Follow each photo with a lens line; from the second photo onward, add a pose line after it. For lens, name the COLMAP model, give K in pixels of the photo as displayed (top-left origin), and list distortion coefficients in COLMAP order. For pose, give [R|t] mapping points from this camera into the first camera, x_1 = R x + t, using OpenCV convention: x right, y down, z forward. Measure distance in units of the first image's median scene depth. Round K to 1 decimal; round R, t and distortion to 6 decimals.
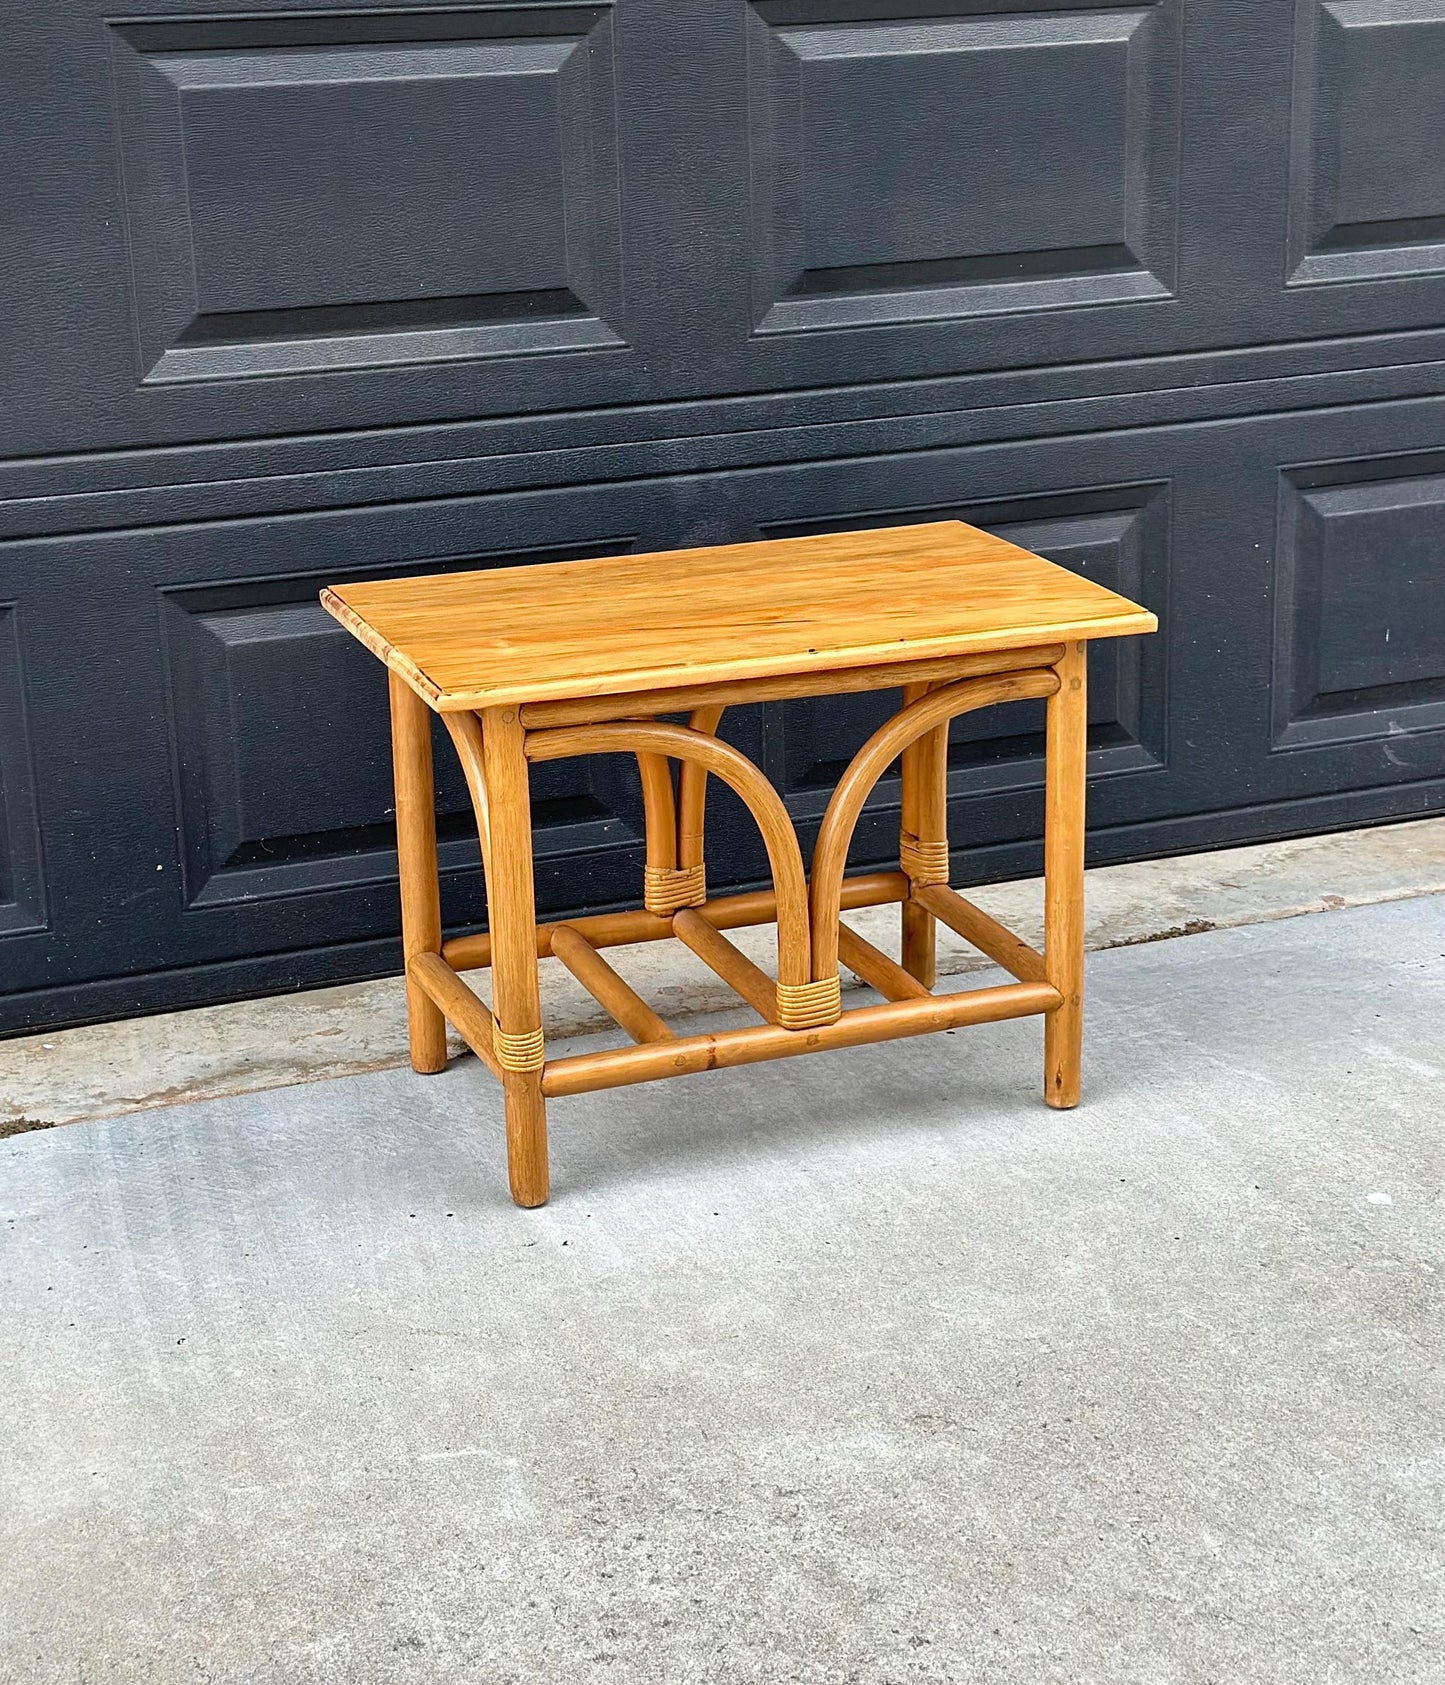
lens RADIAL K [[2993.0, 0, 723.9], [0, 2993.0, 803.3], [0, 0, 1]] dist [0.154320, 0.012907]
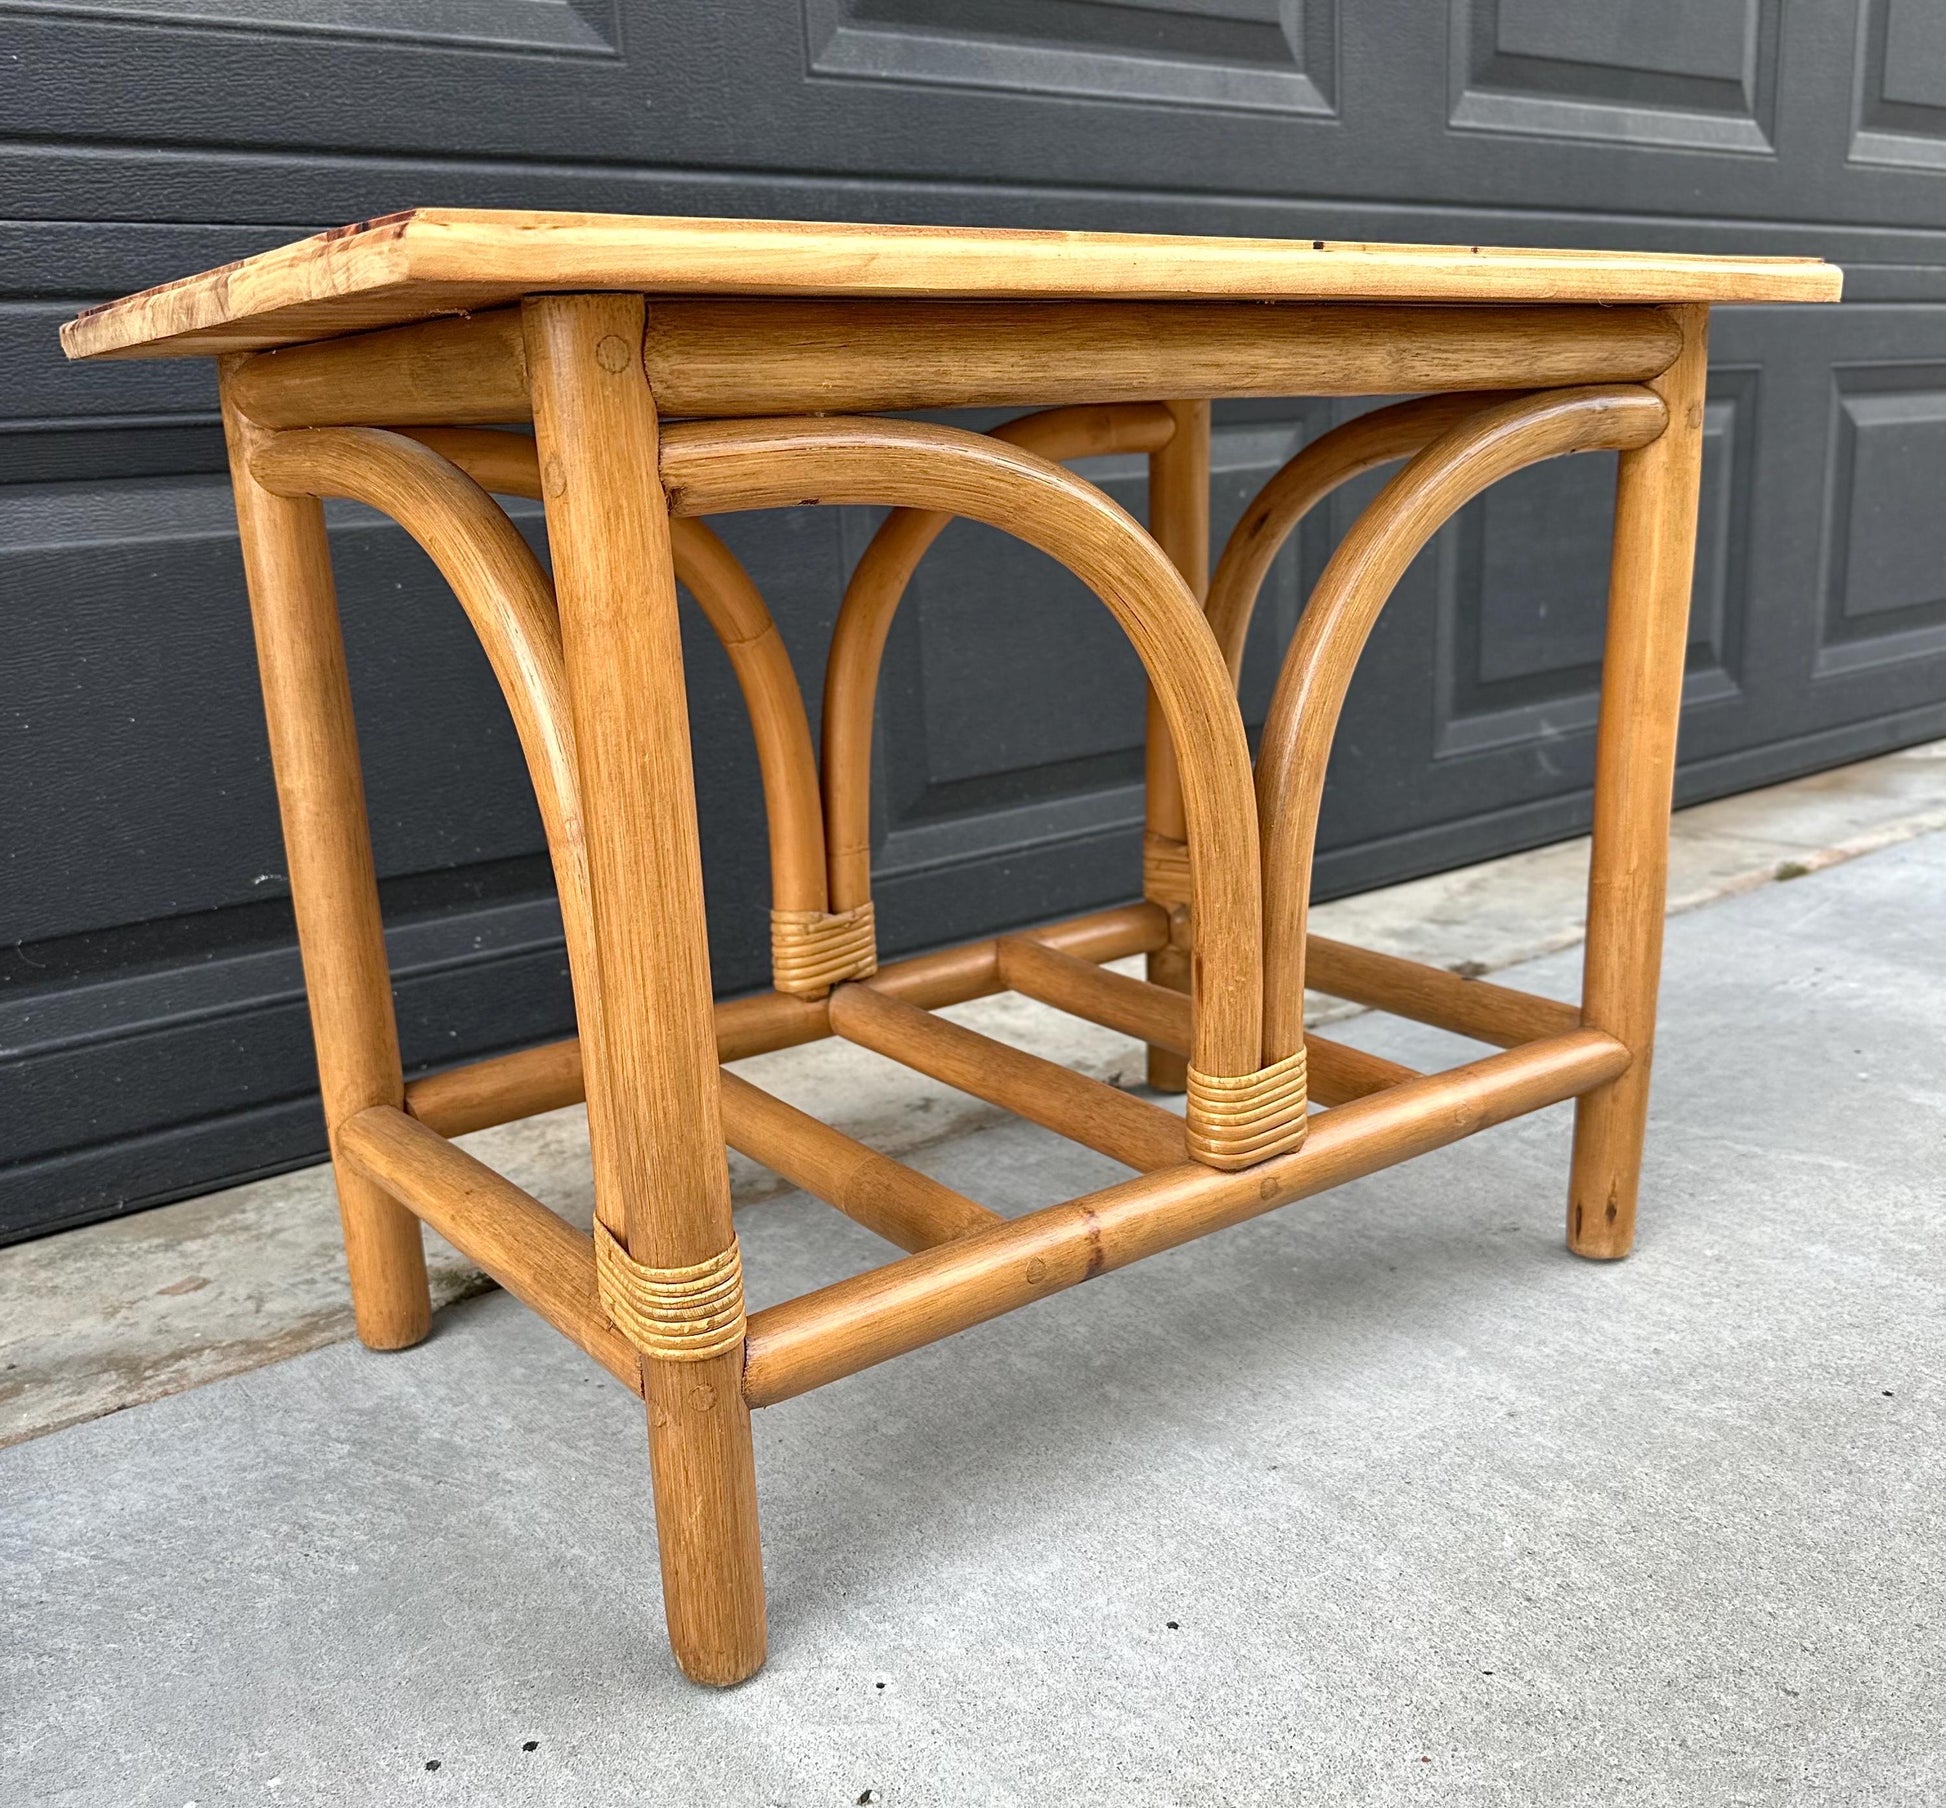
lens RADIAL K [[1847.2, 0, 959.4], [0, 1847.2, 970.8], [0, 0, 1]] dist [0.151579, -0.336589]
pose [[0.964121, -0.091199, 0.249304, -0.078947], [0.098725, 0.994955, -0.017824, 0.041244], [-0.246421, 0.041797, 0.968261, 0.661109]]
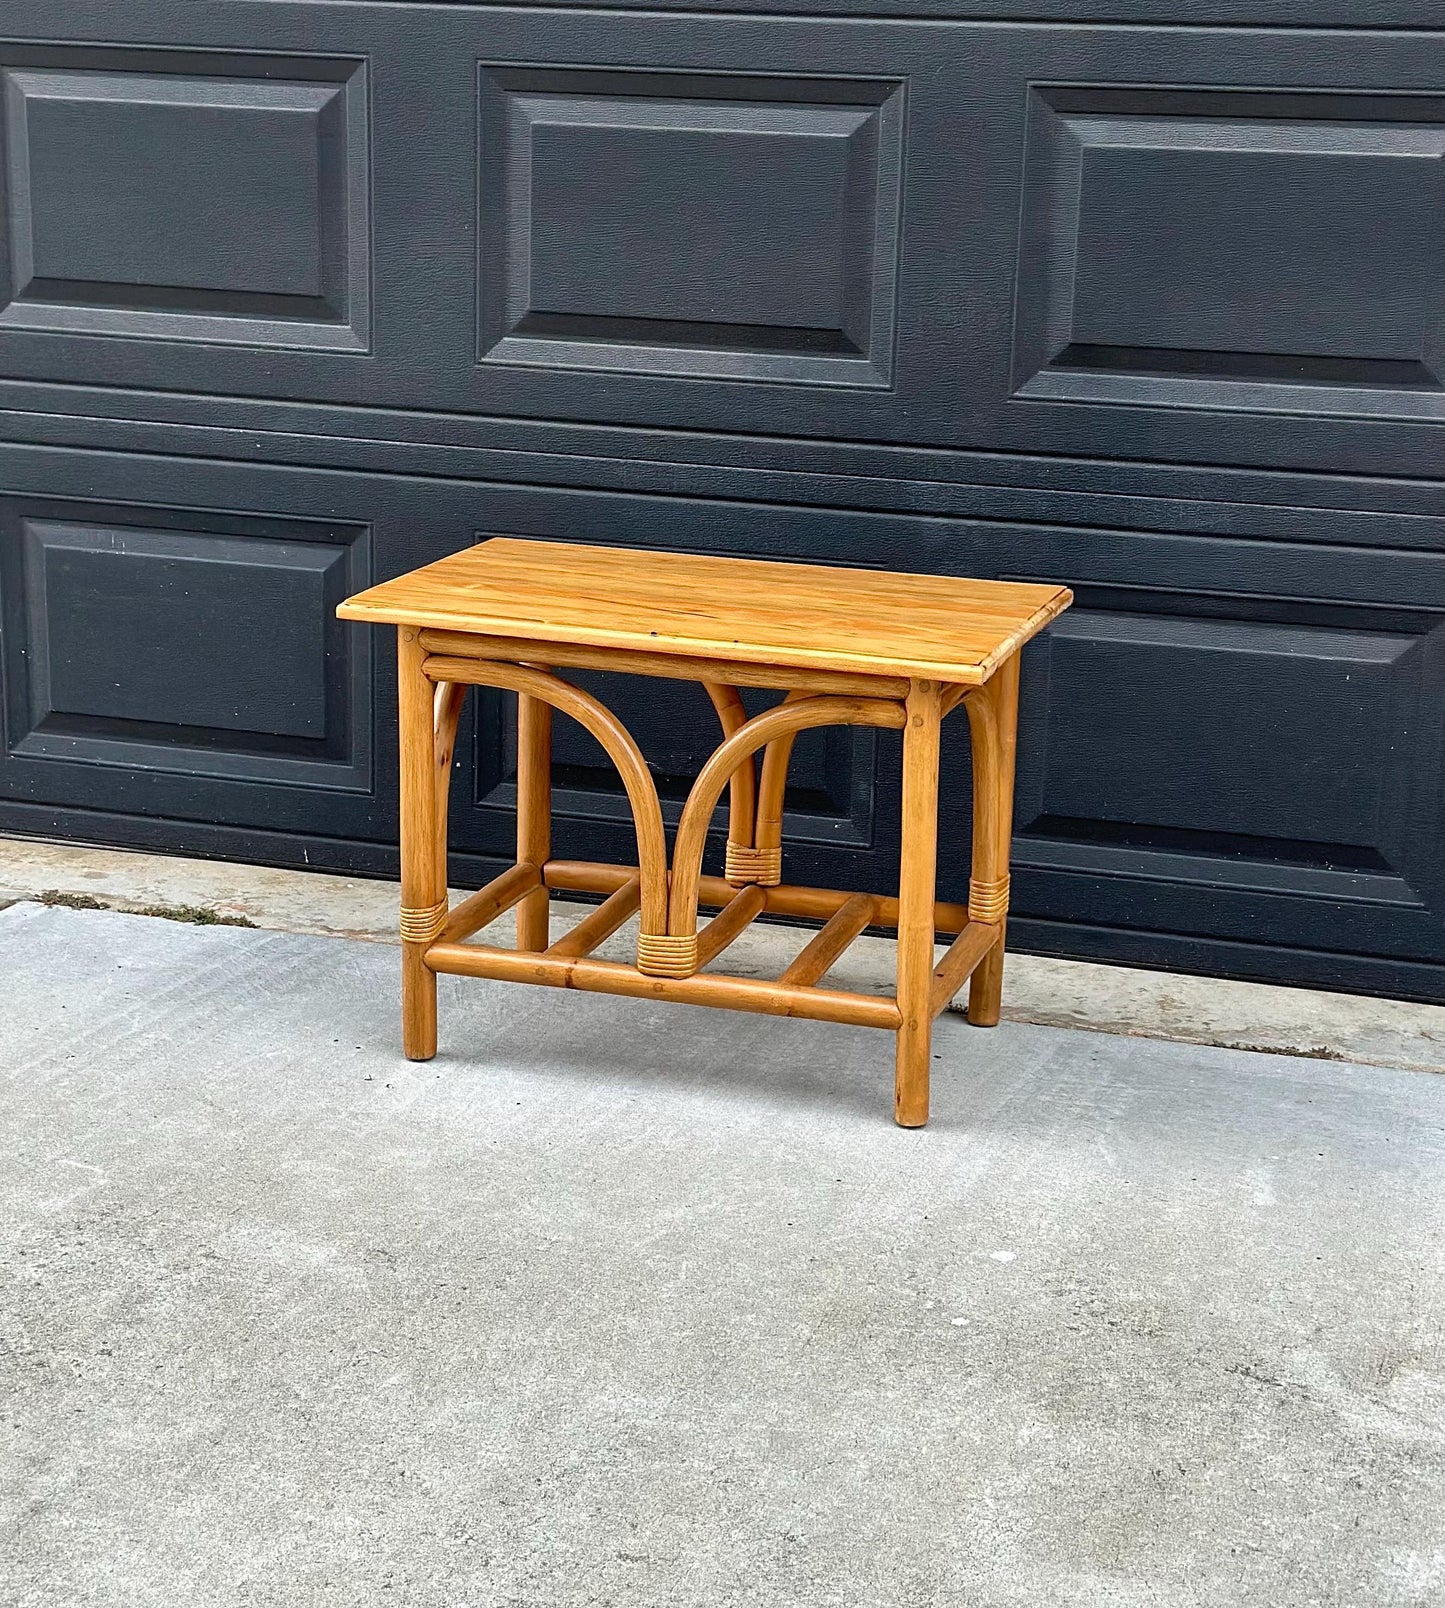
lens RADIAL K [[3099.7, 0, 724.2], [0, 3099.7, 852.0], [0, 0, 1]] dist [0.157969, -0.009881]
pose [[0.777125, 0.212060, -0.592543, 0.658569], [-0.232748, 0.971609, 0.042469, -0.022979], [0.584726, 0.104909, 0.804419, 0.068578]]
